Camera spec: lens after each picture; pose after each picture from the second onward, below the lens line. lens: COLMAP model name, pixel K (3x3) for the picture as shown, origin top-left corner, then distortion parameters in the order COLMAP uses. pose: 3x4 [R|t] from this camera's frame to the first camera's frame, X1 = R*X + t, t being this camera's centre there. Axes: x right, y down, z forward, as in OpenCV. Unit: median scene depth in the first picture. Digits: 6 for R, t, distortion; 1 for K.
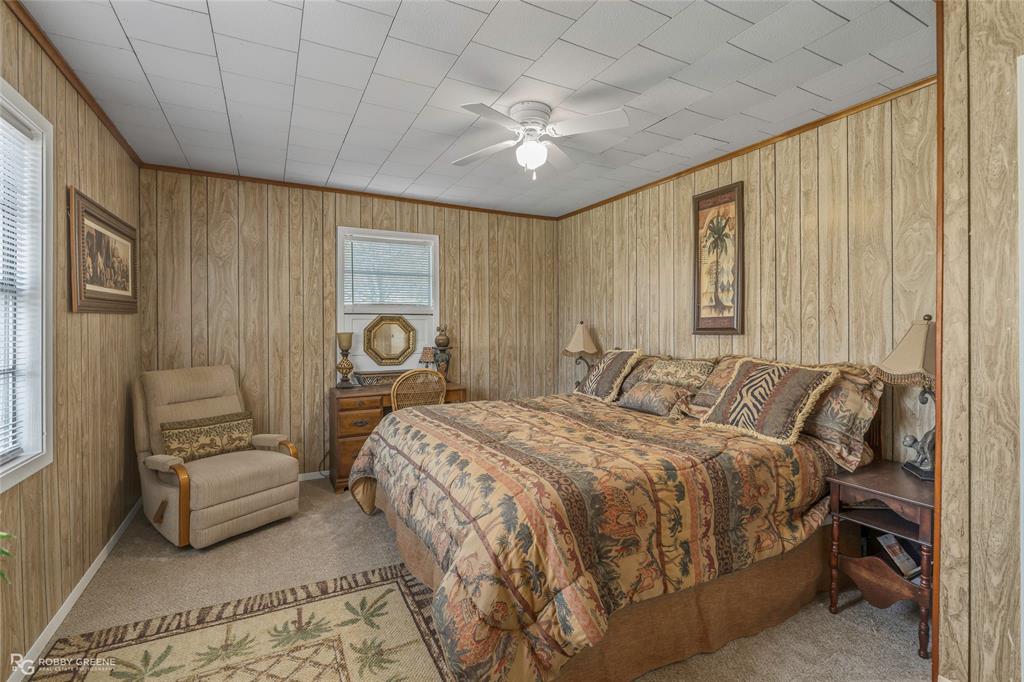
lens RADIAL K [[469.0, 0, 511.7], [0, 469.0, 332.4], [0, 0, 1]] dist [-0.004963, 0.002549]
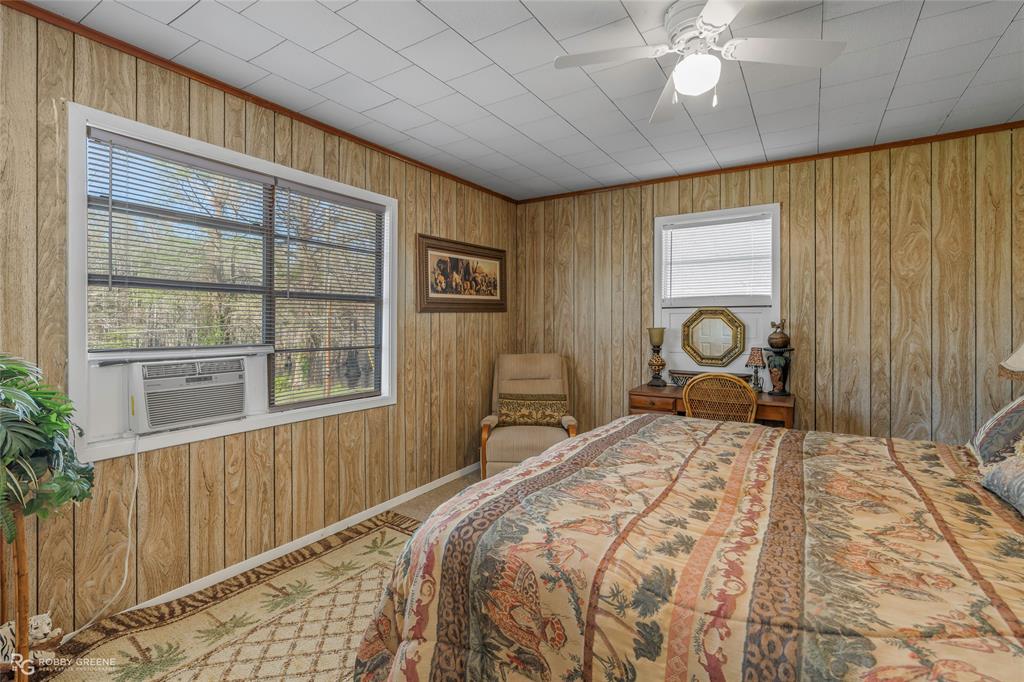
lens RADIAL K [[469.0, 0, 511.2], [0, 469.0, 325.9], [0, 0, 1]] dist [-0.004963, 0.002549]
pose [[0.496093, 0.009194, -0.868221, 0.326909], [-0.011293, 0.999928, 0.004137, -0.003952], [0.868196, 0.007752, 0.496161, 0.265994]]
